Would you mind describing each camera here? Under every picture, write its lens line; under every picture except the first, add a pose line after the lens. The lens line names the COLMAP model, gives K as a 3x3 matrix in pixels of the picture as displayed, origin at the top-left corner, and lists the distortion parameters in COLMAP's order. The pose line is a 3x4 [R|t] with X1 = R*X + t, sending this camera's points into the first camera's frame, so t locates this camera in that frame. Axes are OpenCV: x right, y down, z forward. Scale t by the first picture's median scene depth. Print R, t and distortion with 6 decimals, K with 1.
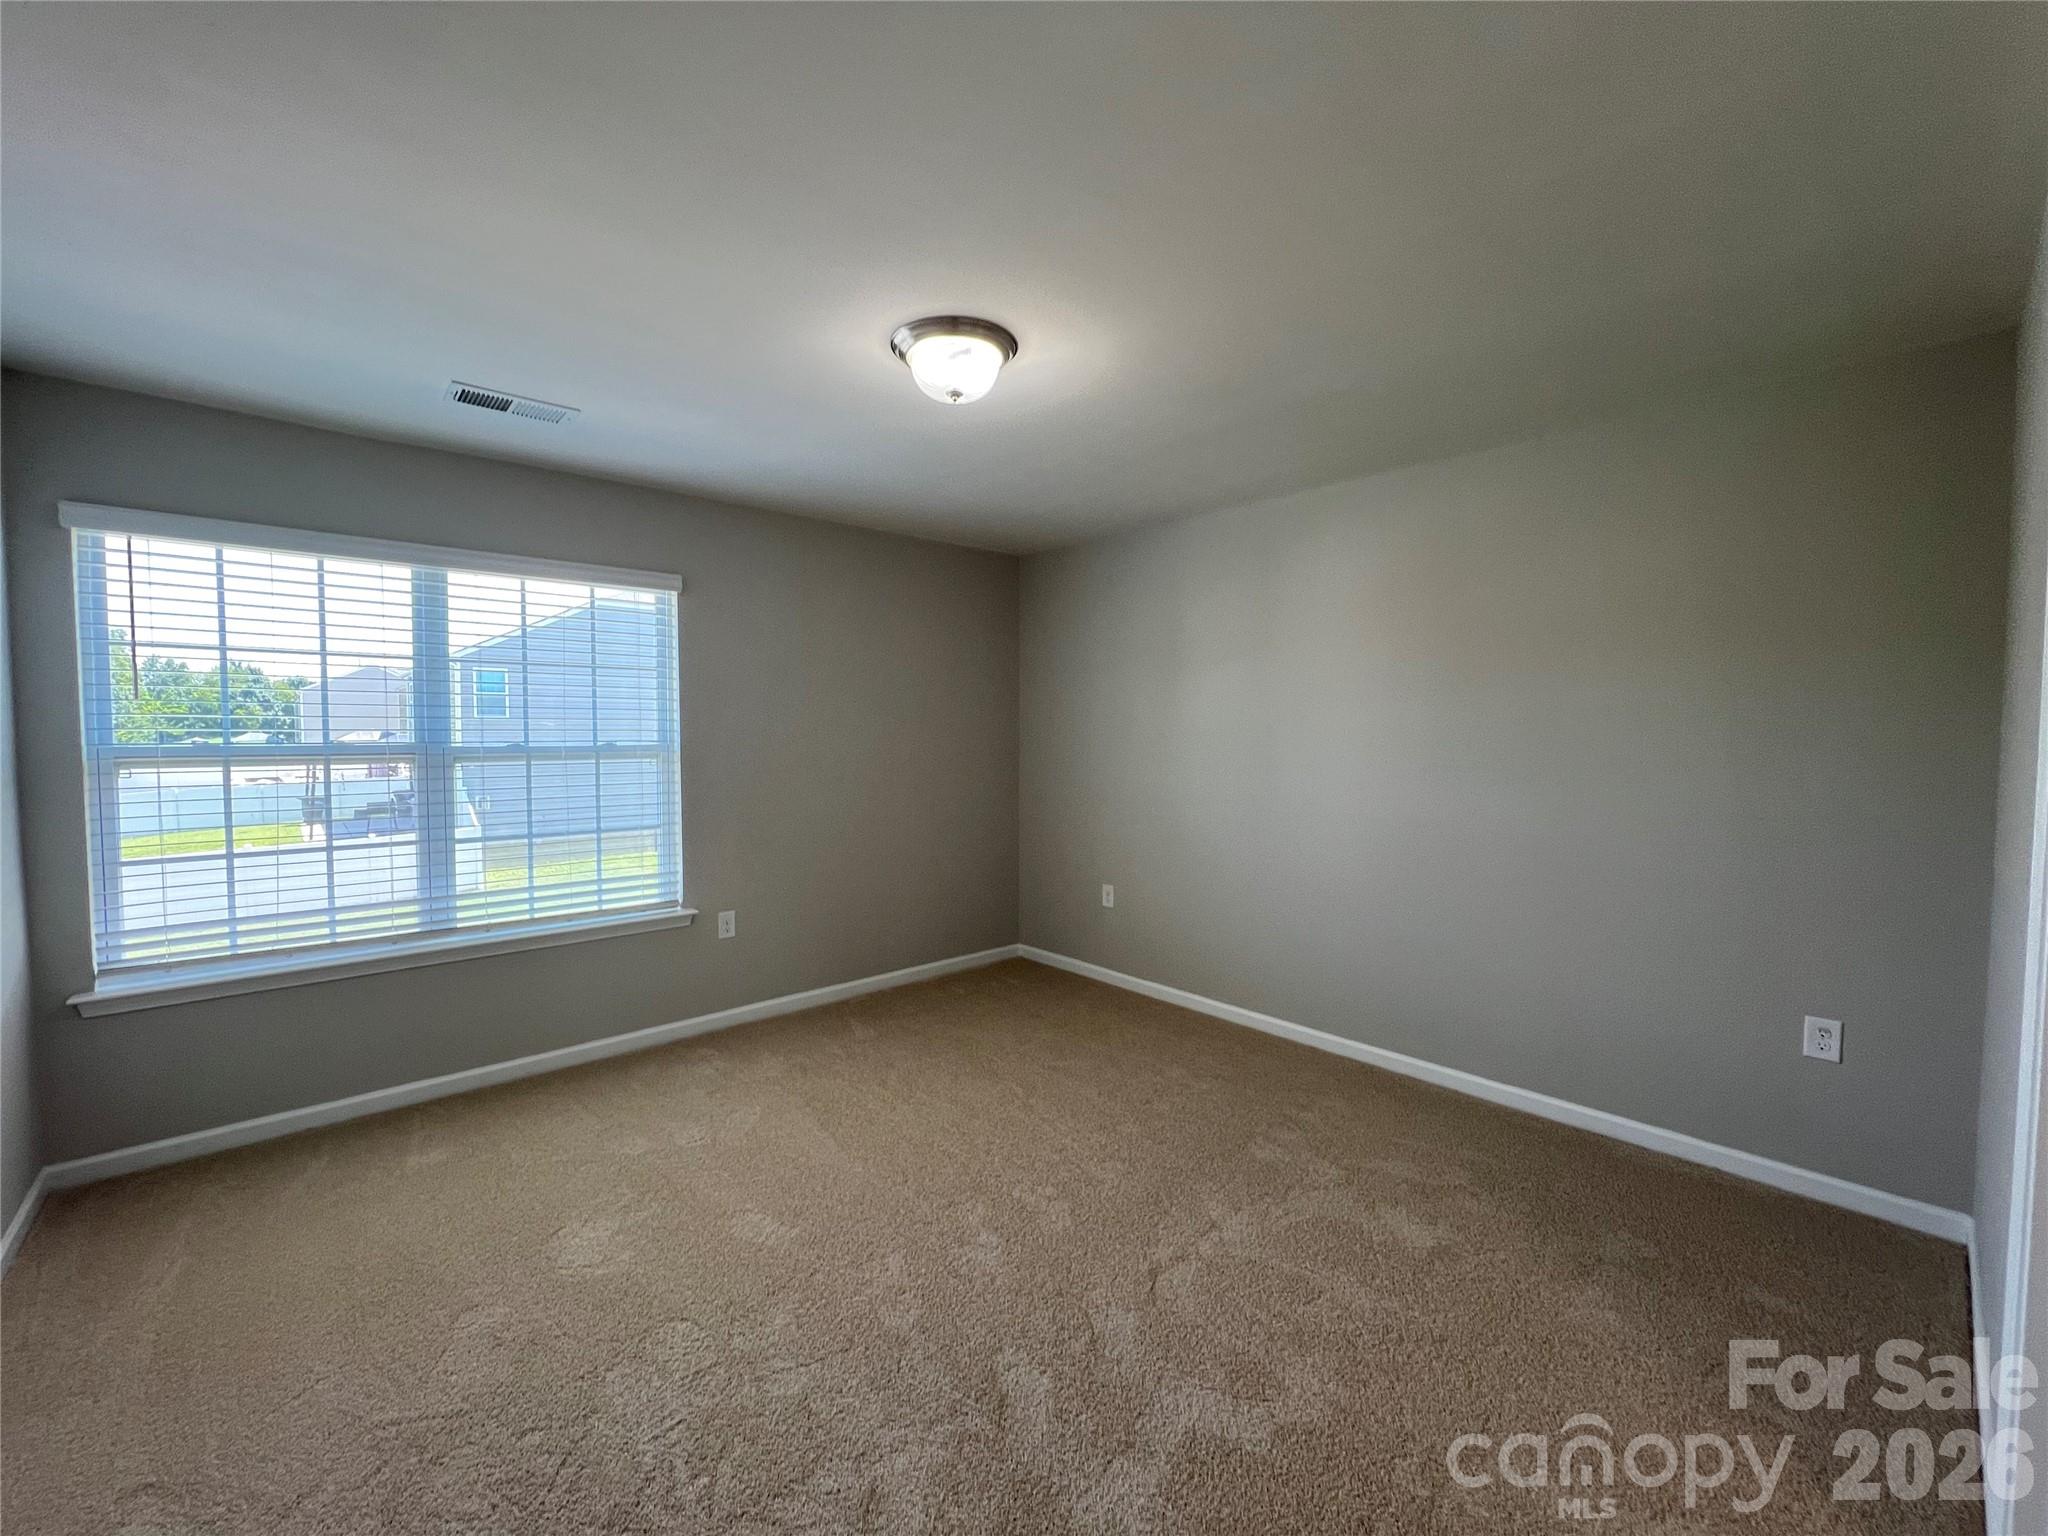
lens RADIAL K [[823.0, 0, 1015.9], [0, 823.0, 763.6], [0, 0, 1]] dist [-0.001220, -0.000315]
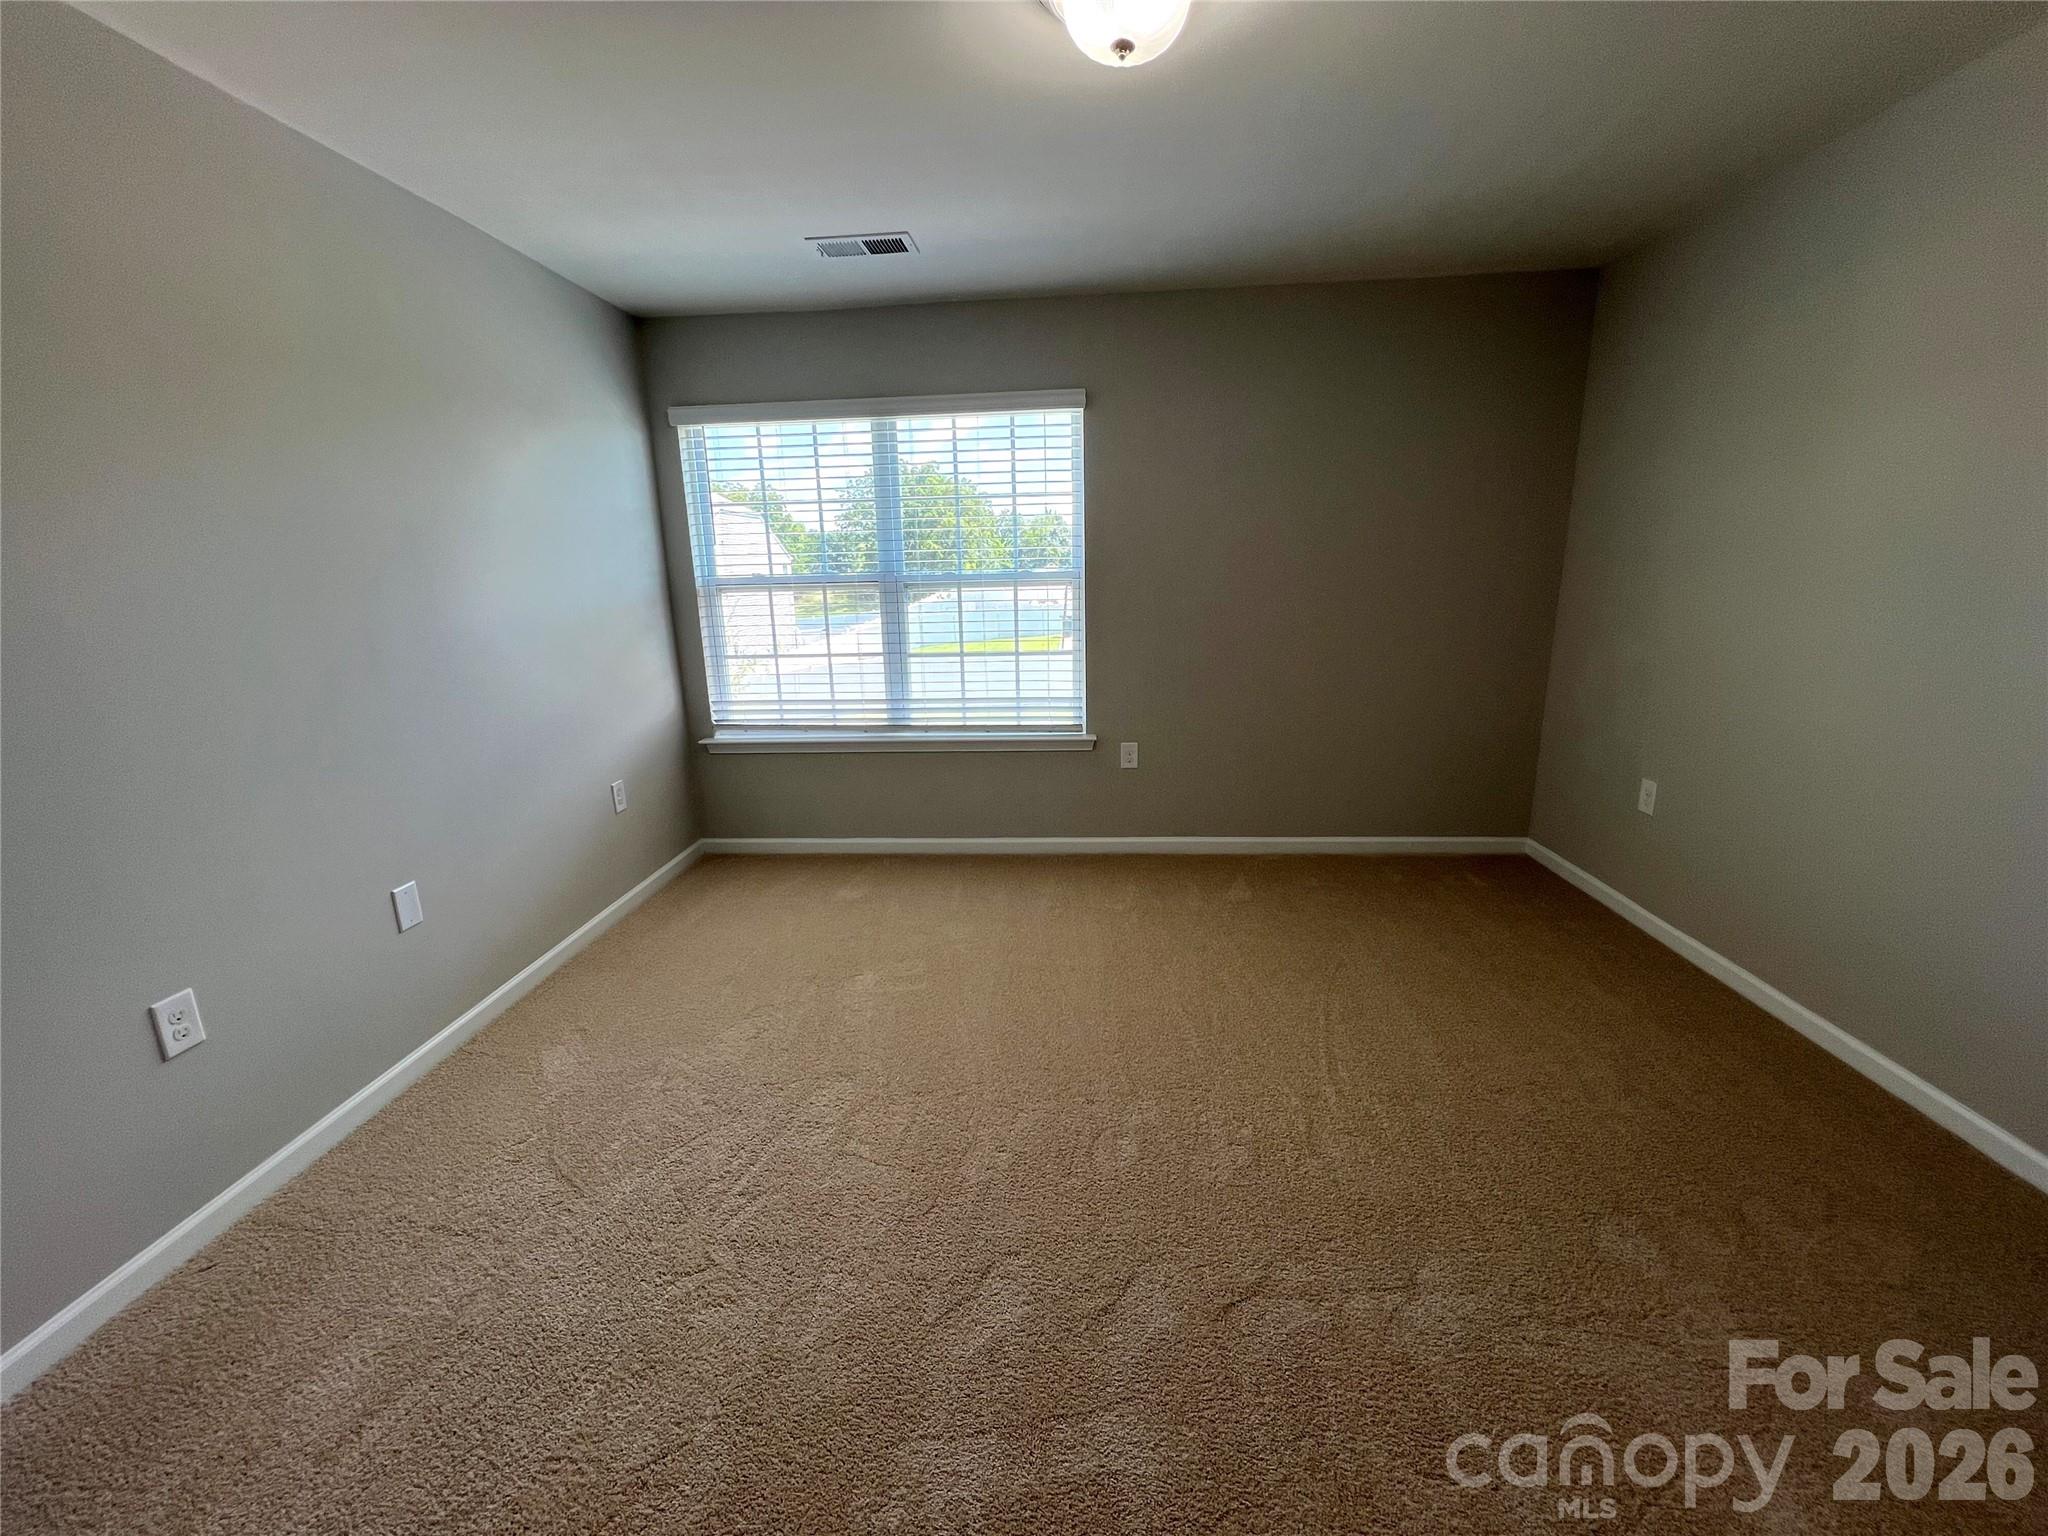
lens RADIAL K [[820.6, 0, 1023.7], [0, 820.6, 766.0], [0, 0, 1]] dist [0.000179, 0.000158]
pose [[0.699920, 0.156871, -0.696781, 0.311343], [-0.002501, 0.976114, 0.217247, -0.009715], [0.714217, -0.150313, 0.683593, 0.268028]]
